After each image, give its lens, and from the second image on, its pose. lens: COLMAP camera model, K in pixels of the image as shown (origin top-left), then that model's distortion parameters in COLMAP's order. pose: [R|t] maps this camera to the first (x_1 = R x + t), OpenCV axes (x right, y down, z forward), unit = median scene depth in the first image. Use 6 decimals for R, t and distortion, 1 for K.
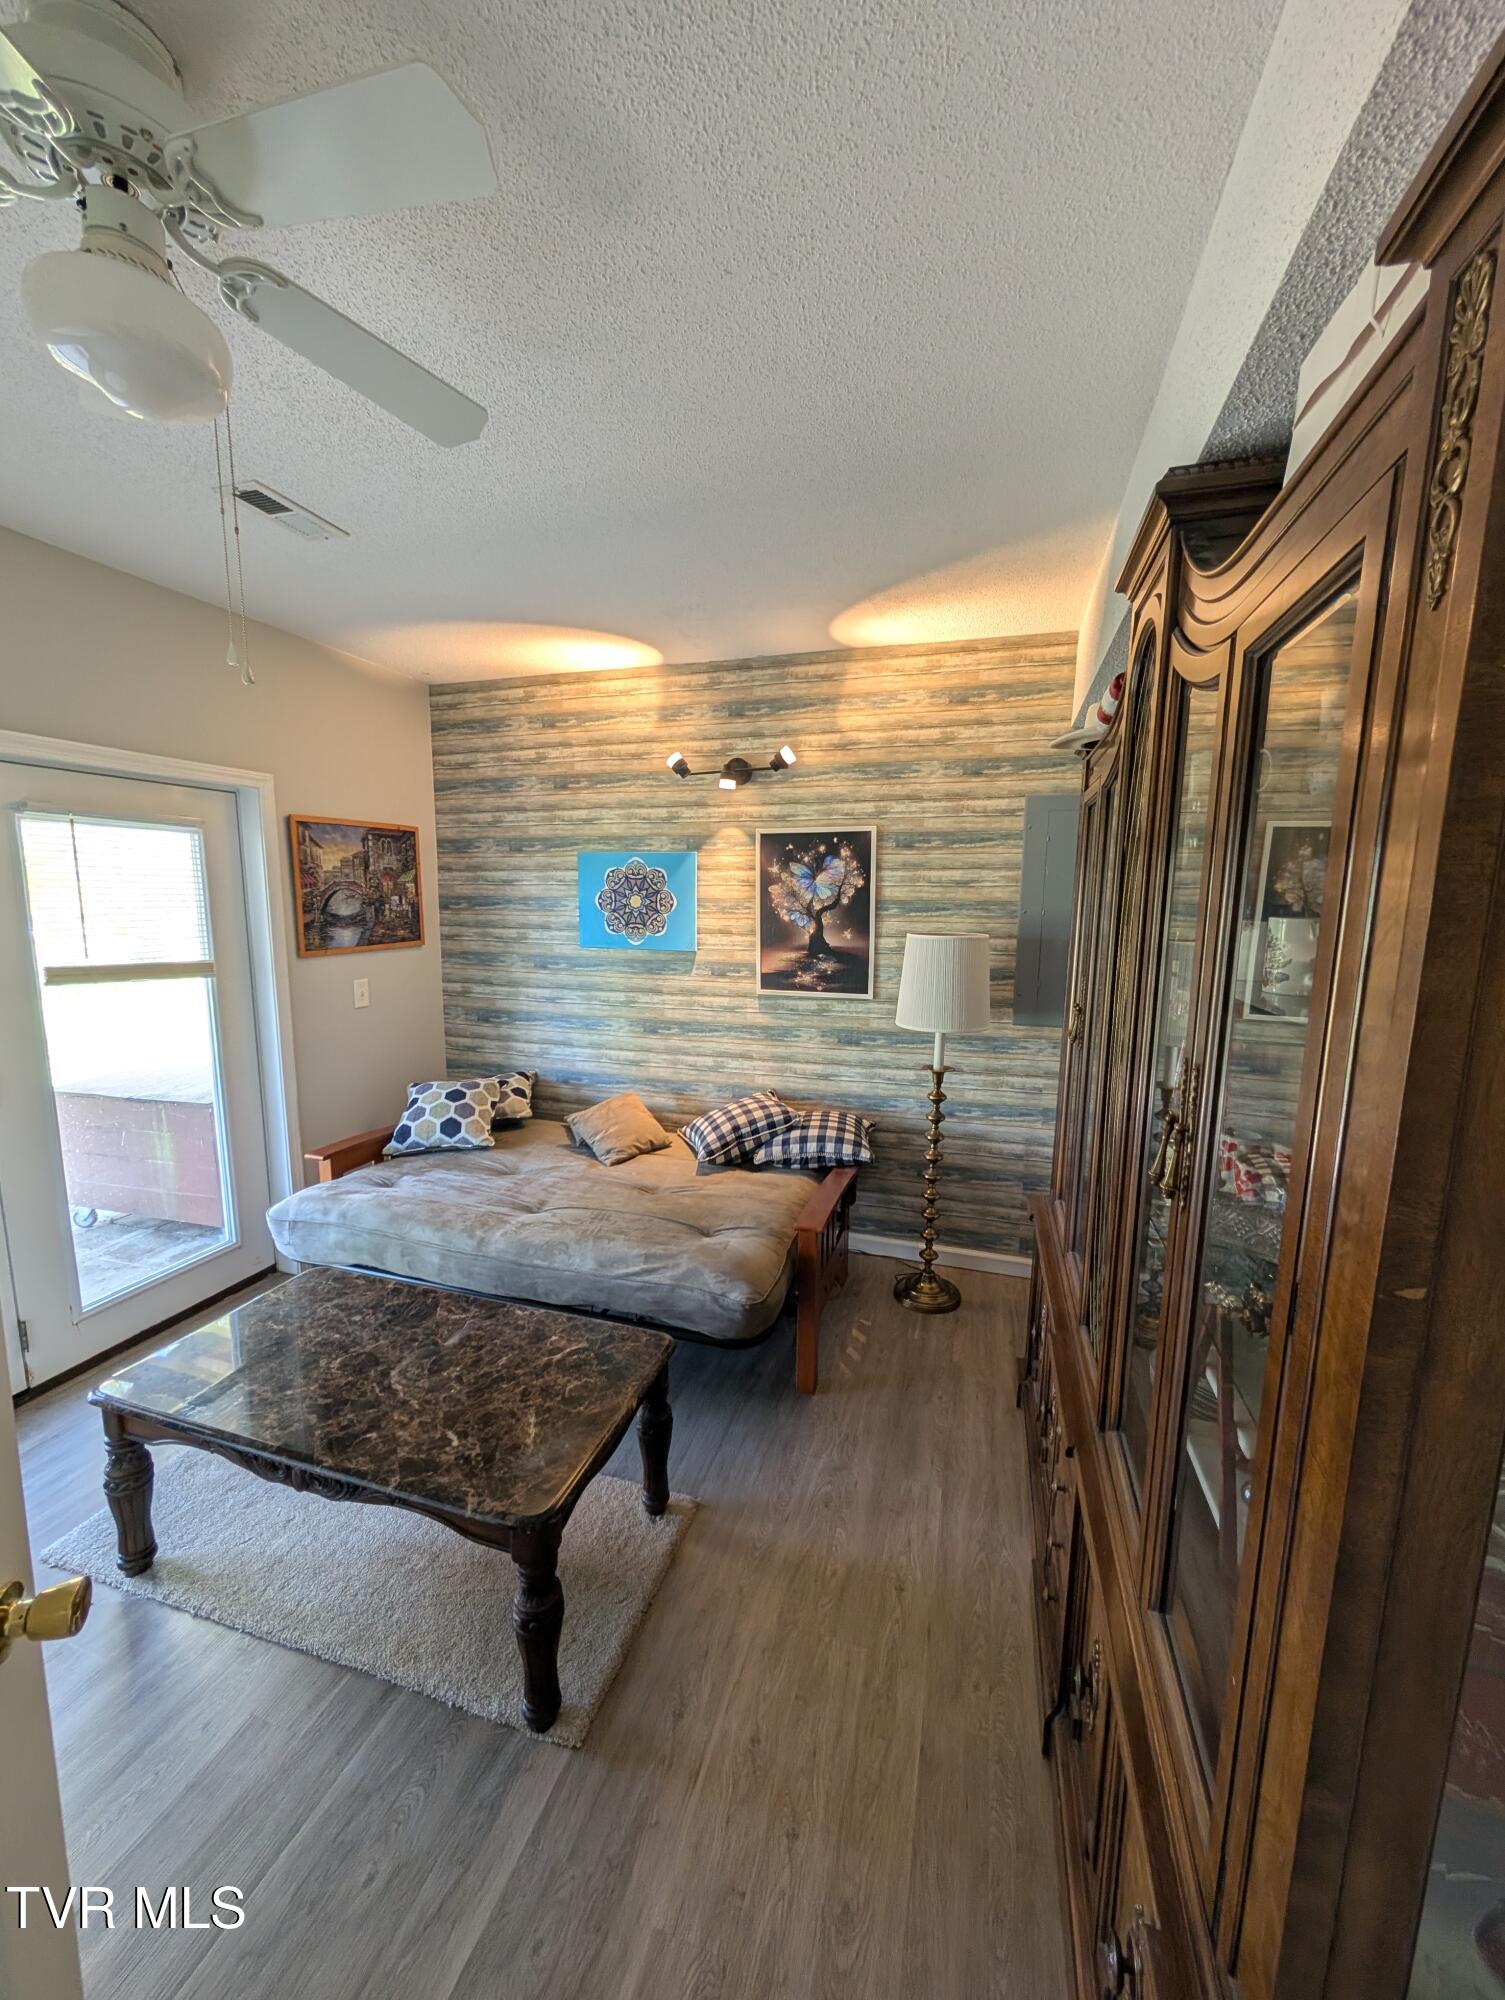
lens RADIAL K [[758.5, 0, 752.0], [0, 758.5, 1001.9], [0, 0, 1]] dist [-0.000607, 0.000502]
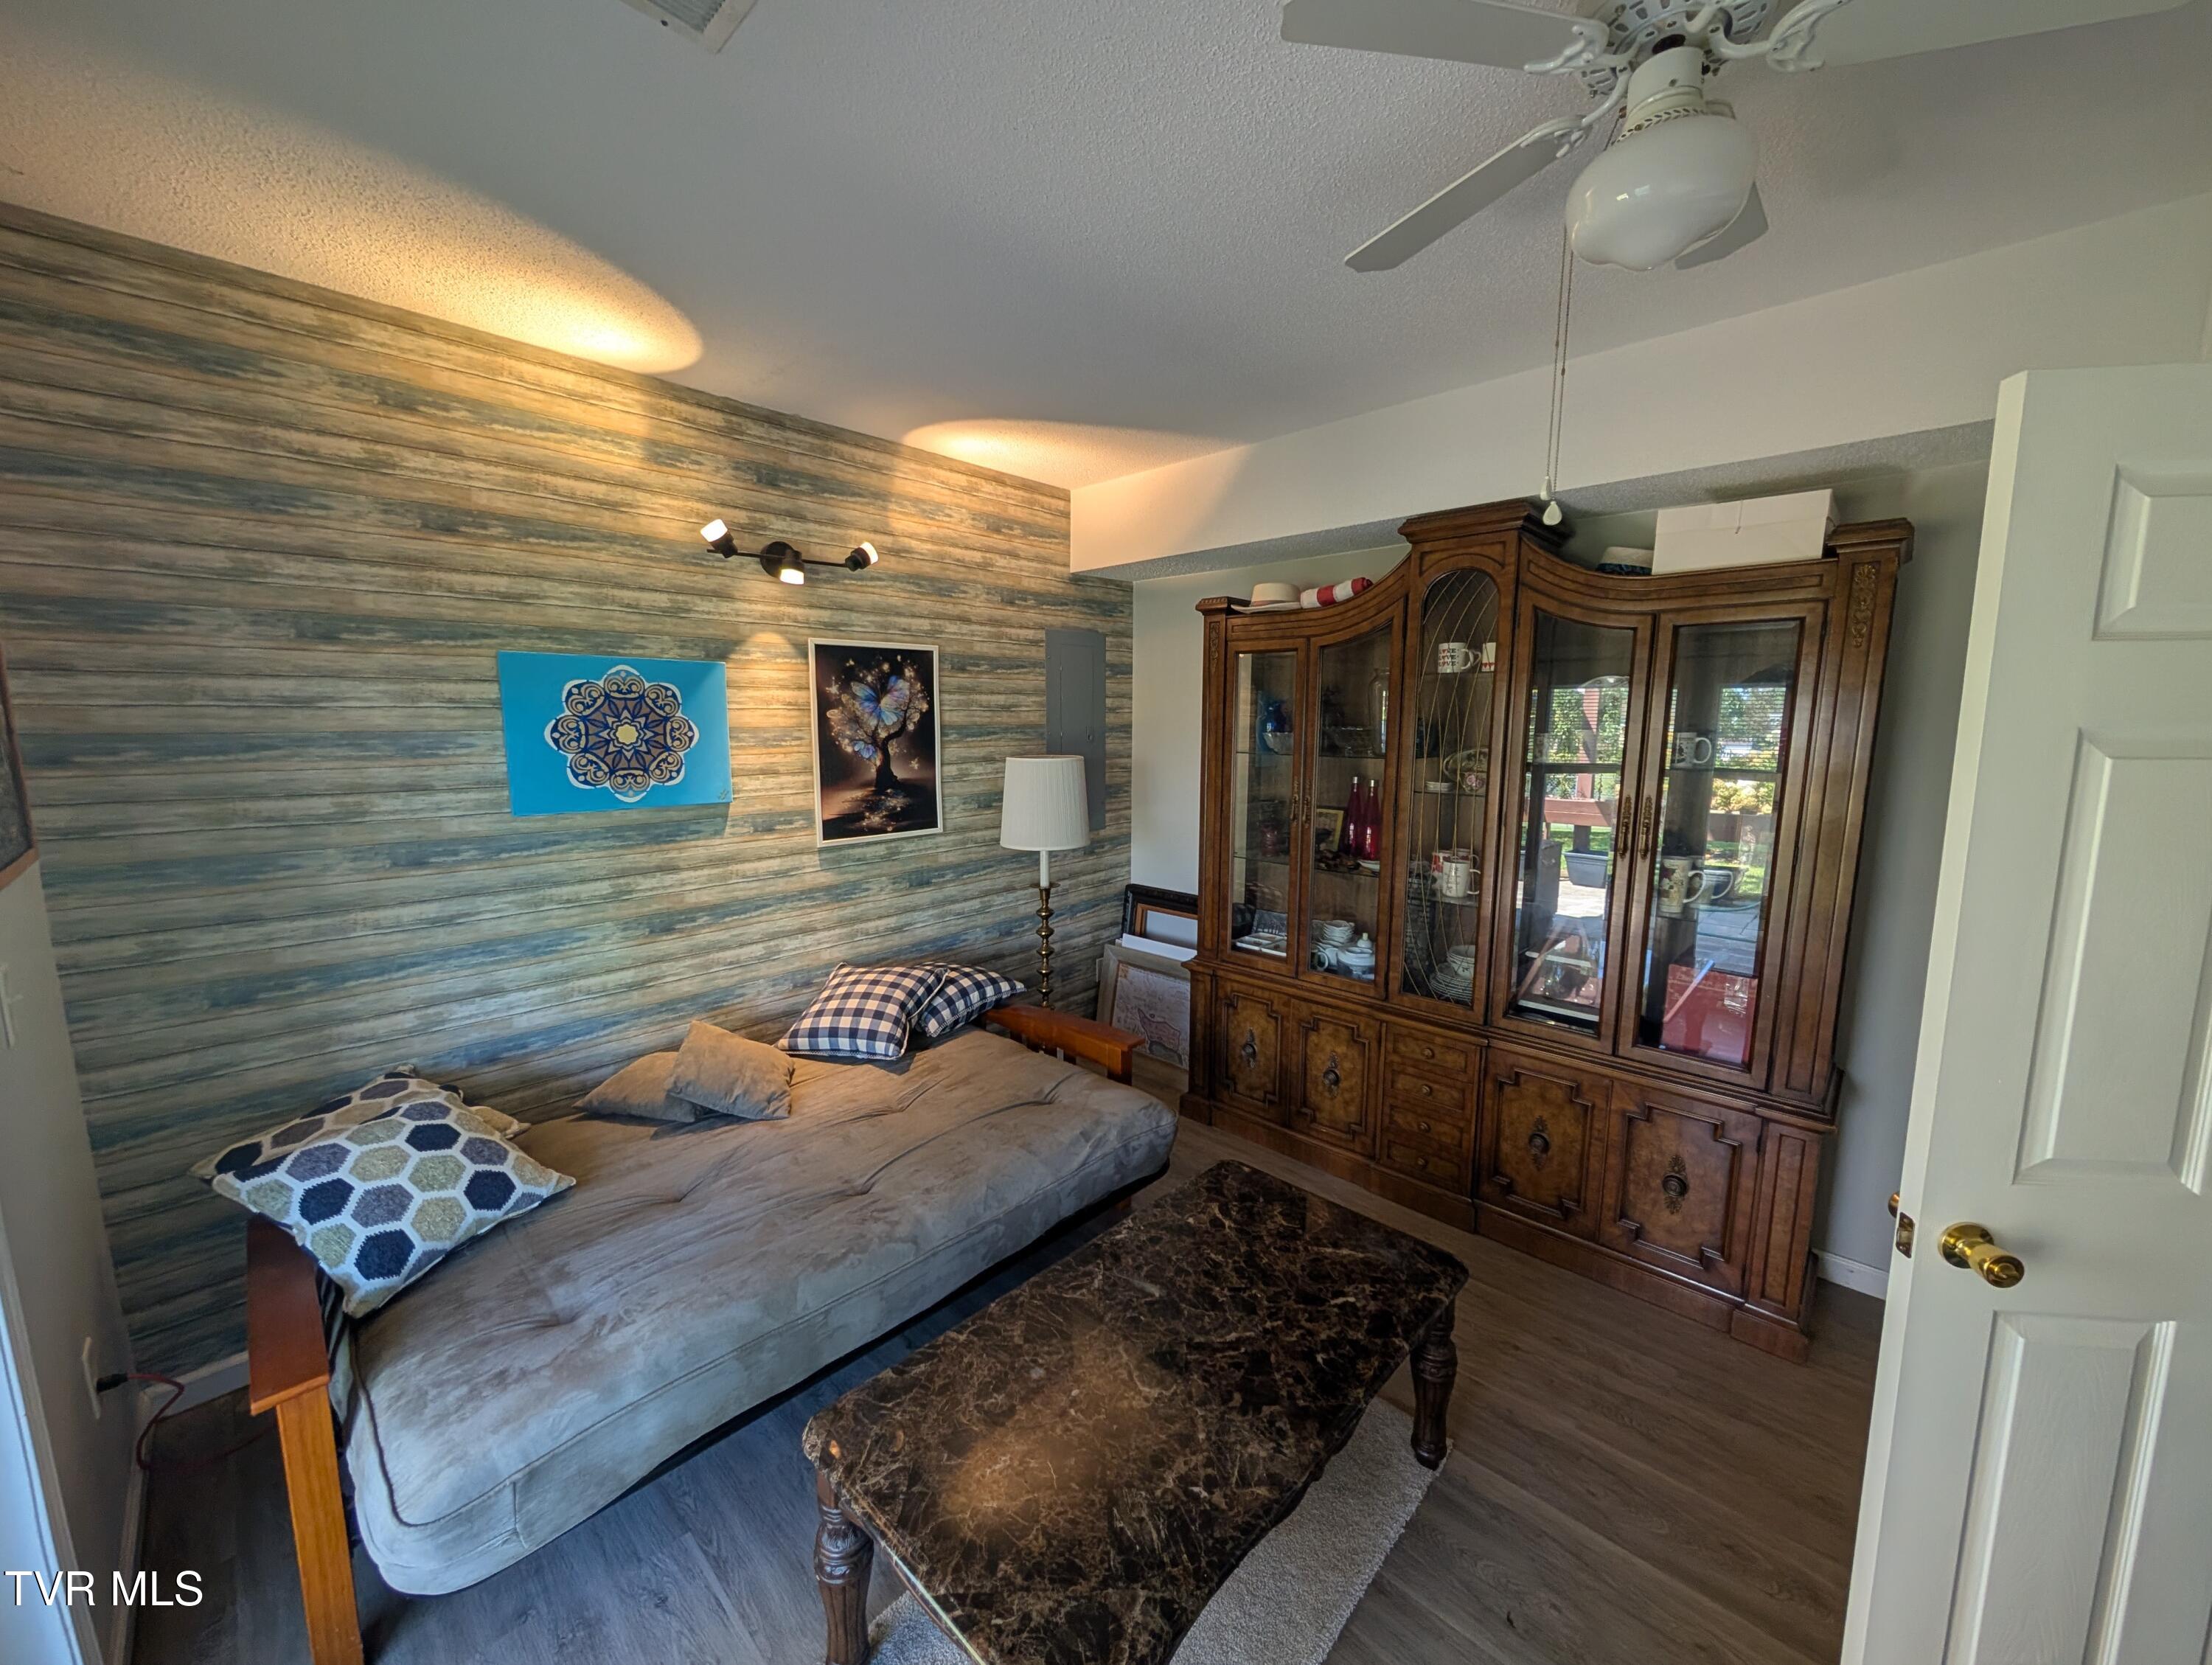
lens RADIAL K [[838.9, 0, 1102.0], [0, 838.9, 835.9], [0, 0, 1]] dist [-0.000607, 0.000502]
pose [[0.448616, -0.134664, 0.883521, -0.648113], [0.128104, 0.988064, 0.085552, -0.060706], [-0.884496, 0.074803, 0.460513, 0.347154]]
